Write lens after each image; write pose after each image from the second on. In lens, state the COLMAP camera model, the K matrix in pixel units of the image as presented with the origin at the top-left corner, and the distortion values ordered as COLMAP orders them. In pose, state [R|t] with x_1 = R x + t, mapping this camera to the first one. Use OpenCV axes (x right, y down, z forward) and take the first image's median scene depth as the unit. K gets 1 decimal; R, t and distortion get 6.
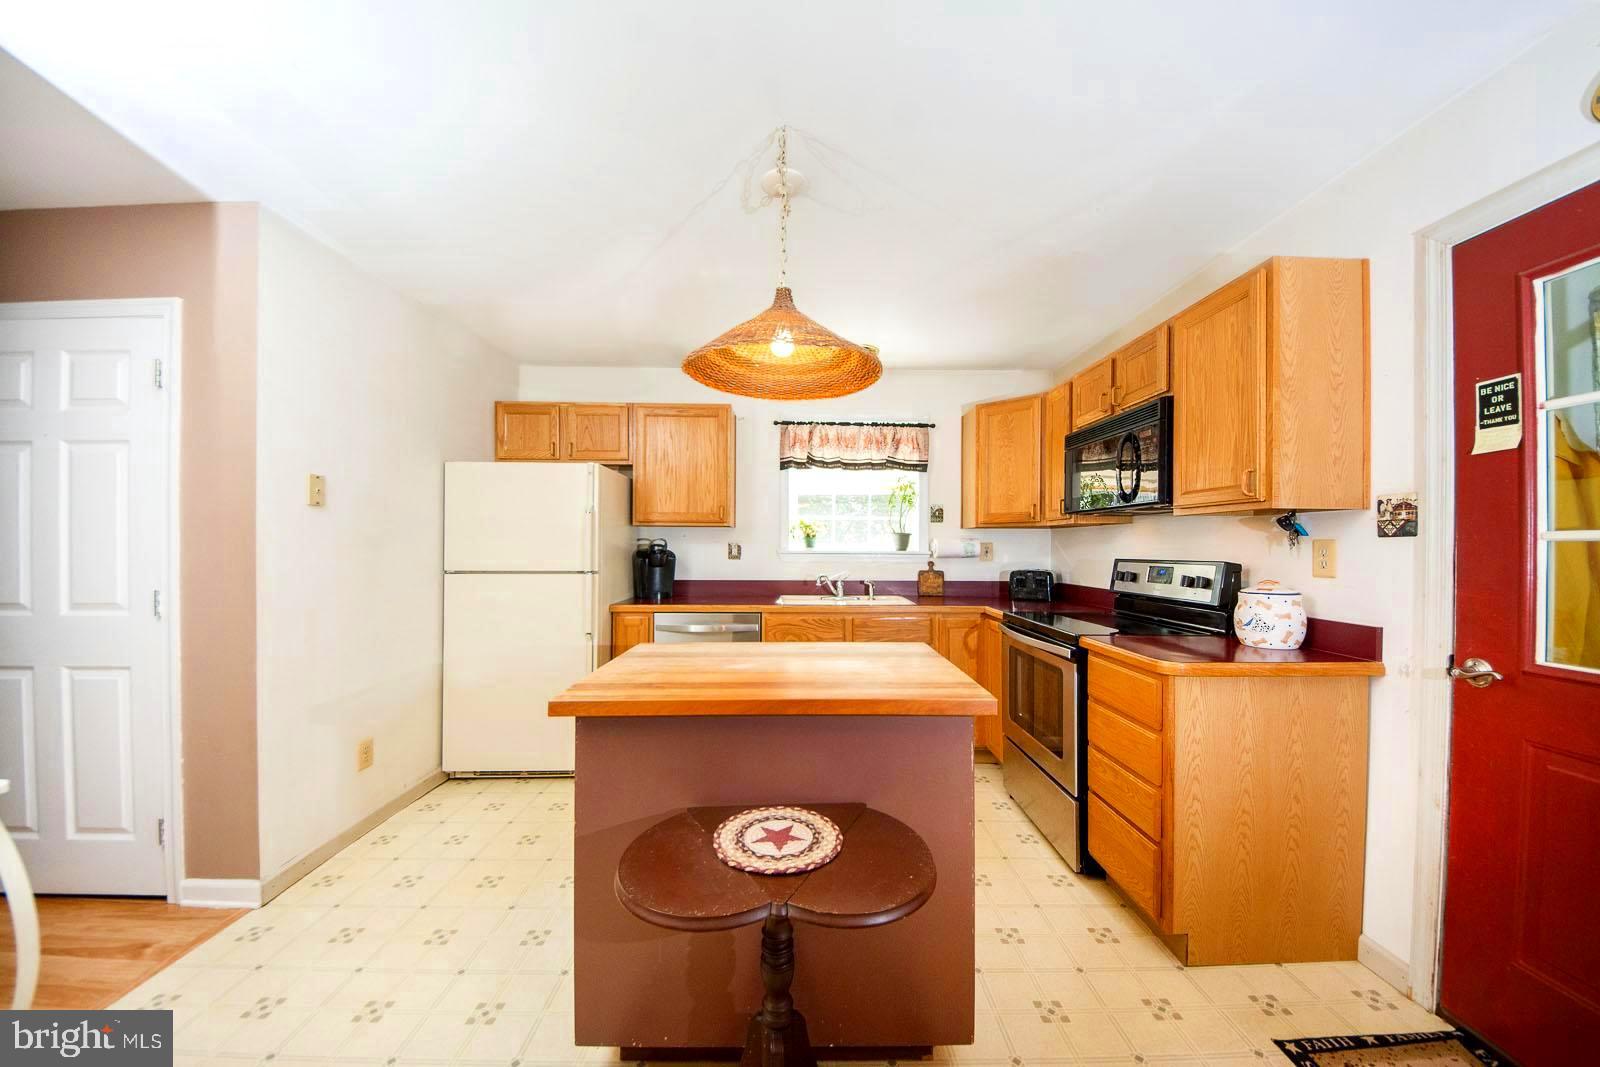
lens RADIAL K [[546.0, 0, 798.6], [0, 546.0, 549.4], [0, 0, 1]] dist [-0.046069, 0.000006]
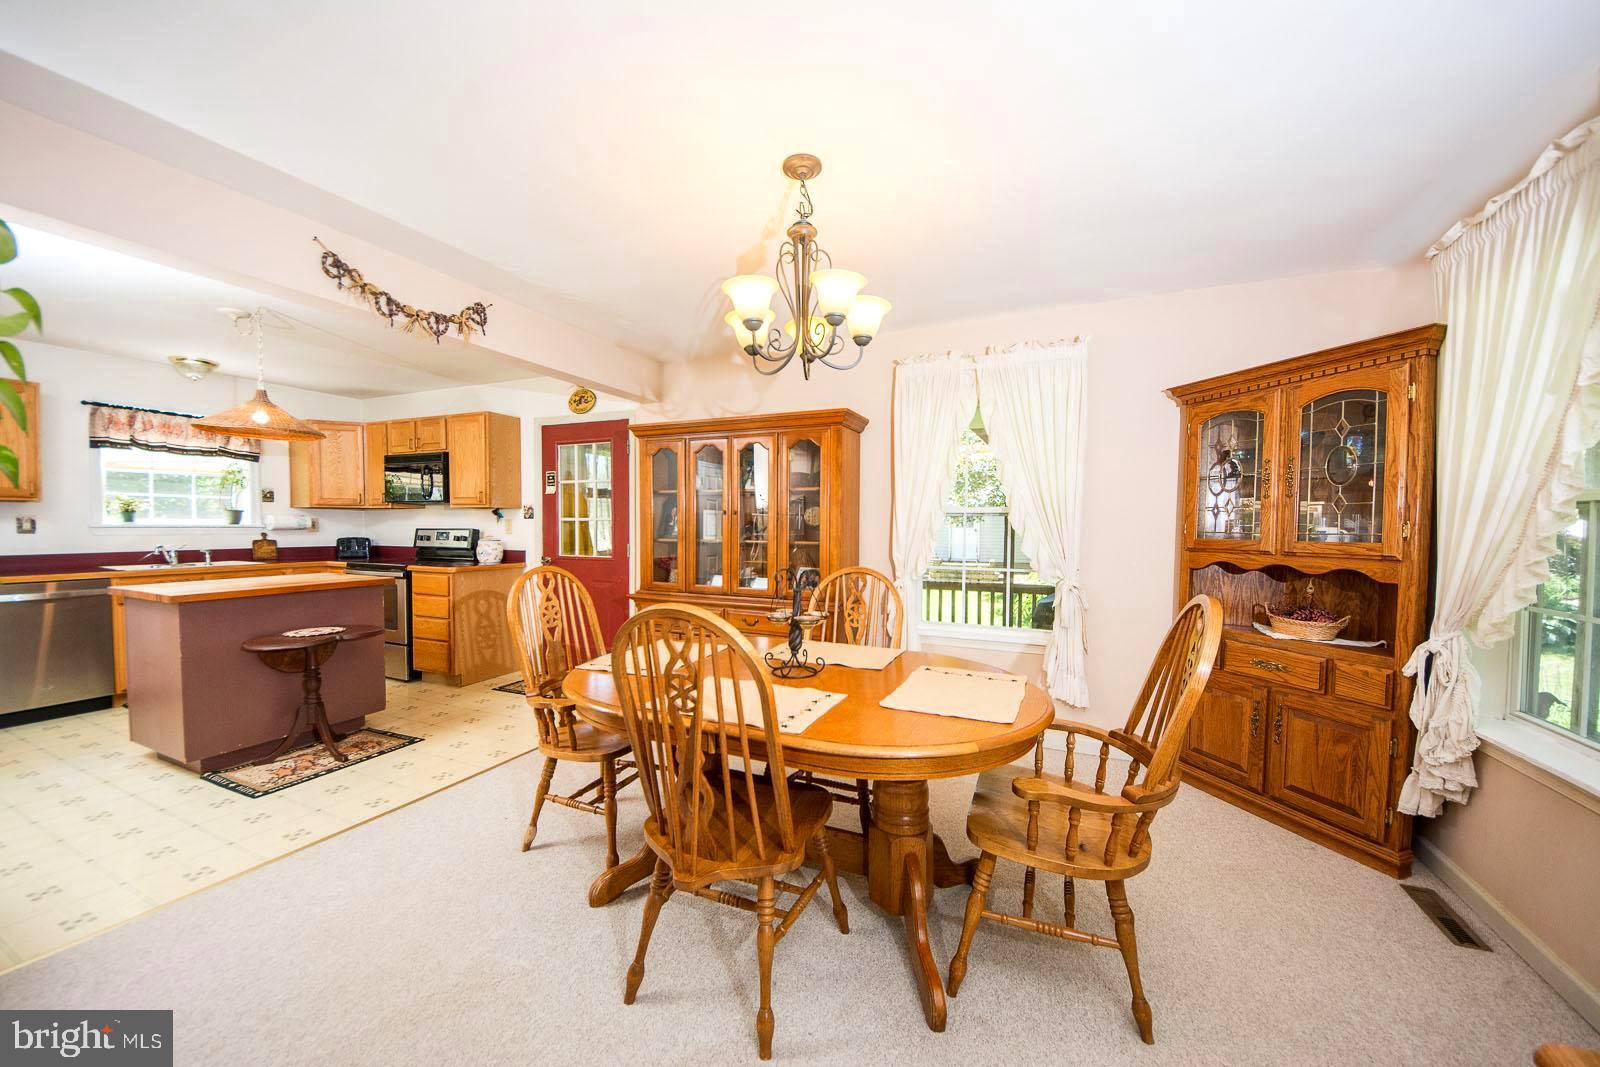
lens RADIAL K [[620.3, 0, 796.8], [0, 620.3, 548.3], [0, 0, 1]] dist [-0.000945, -0.000159]
pose [[0.415661, -0.037105, 0.908762, -0.653743], [0.001112, 0.999187, 0.040289, 0.001719], [-0.909519, -0.015736, 0.415365, -0.864309]]
